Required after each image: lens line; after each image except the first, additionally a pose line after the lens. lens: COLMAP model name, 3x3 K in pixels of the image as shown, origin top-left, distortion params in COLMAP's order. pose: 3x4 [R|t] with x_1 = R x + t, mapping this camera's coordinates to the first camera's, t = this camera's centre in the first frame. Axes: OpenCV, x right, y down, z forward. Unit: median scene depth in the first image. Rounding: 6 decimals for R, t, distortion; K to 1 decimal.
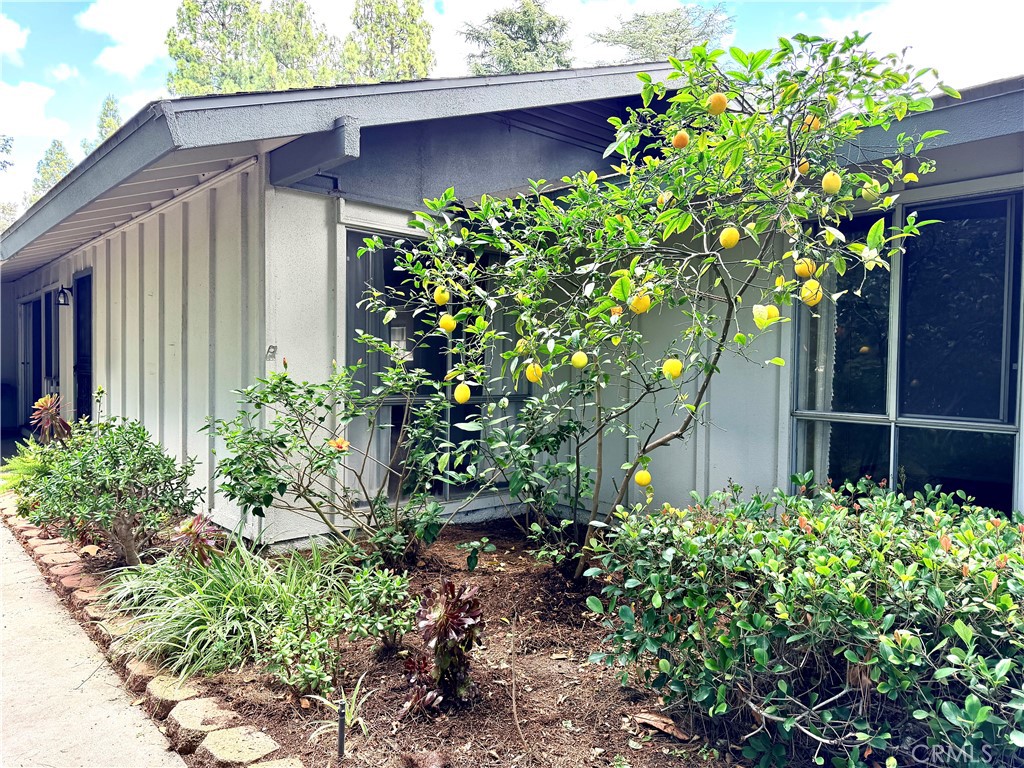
lens RADIAL K [[727.0, 0, 507.6], [0, 727.0, 383.2], [0, 0, 1]] dist [0.033441, -0.058647]
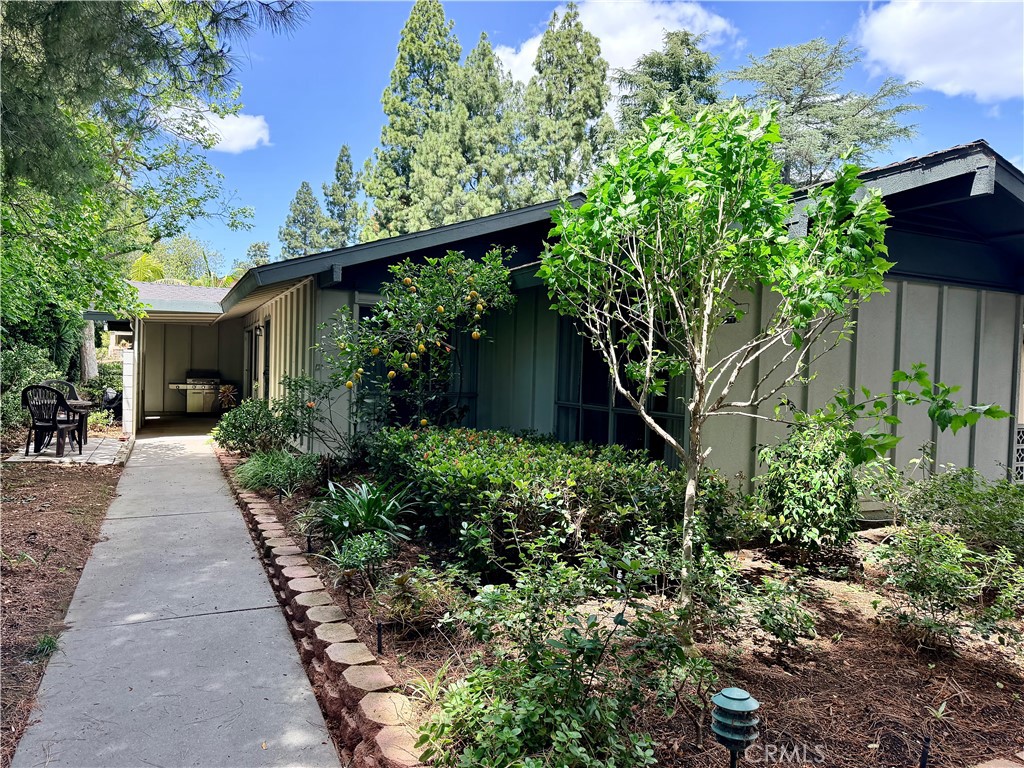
lens RADIAL K [[725.6, 0, 513.8], [0, 725.6, 388.2], [0, 0, 1]] dist [0.082476, -0.098098]
pose [[0.960504, 0.020189, -0.277534, 0.084598], [-0.022285, 0.999742, -0.004402, 0.001475], [0.277374, 0.010413, 0.960706, -0.090500]]
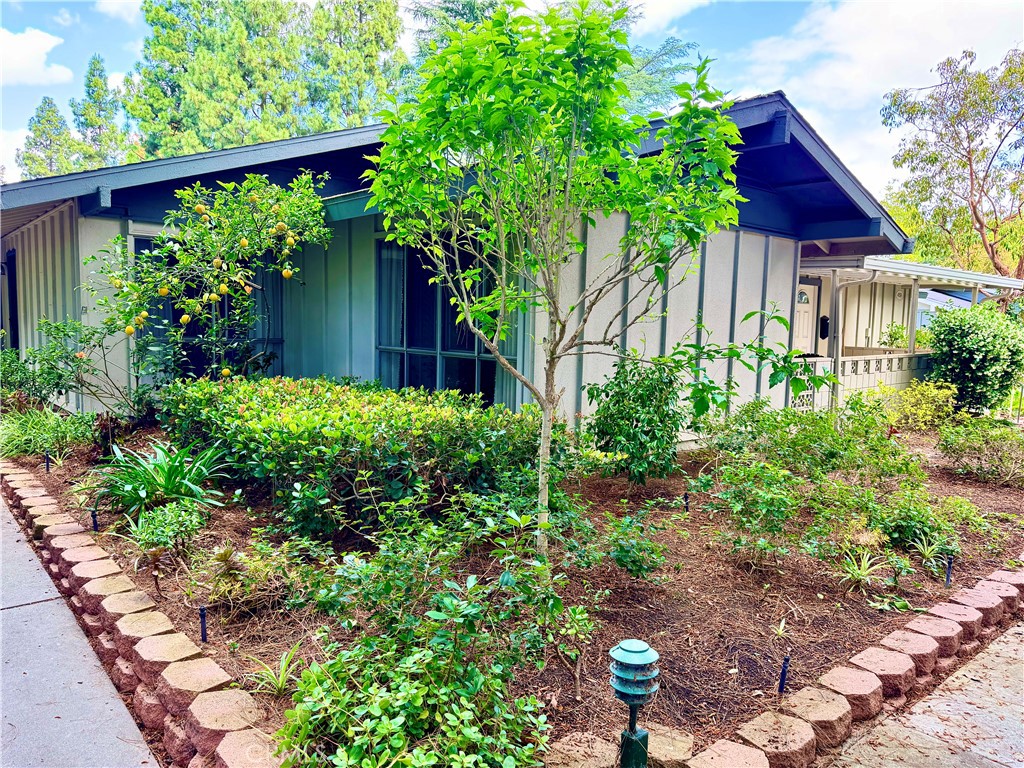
lens RADIAL K [[724.4, 0, 514.1], [0, 724.4, 387.1], [0, 0, 1]] dist [0.053137, -0.058950]
pose [[0.999964, 0.006674, -0.005240, 0.077246], [-0.006324, 0.997912, 0.064276, 0.002256], [0.005658, -0.064240, 0.997918, -0.082796]]
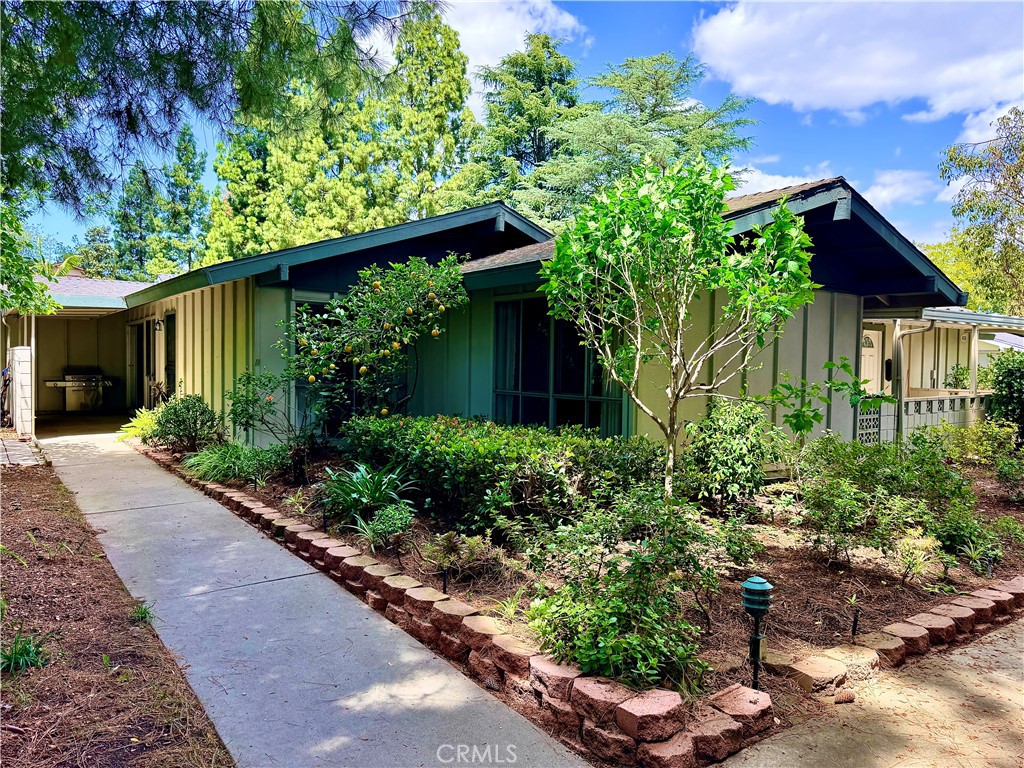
lens RADIAL K [[725.6, 0, 513.8], [0, 725.6, 388.2], [0, 0, 1]] dist [0.082476, -0.098098]
pose [[0.996674, 0.001446, -0.081481, 0.064818], [-0.000726, 0.999960, 0.008868, 0.001440], [0.081490, -0.008780, 0.996635, -0.117532]]
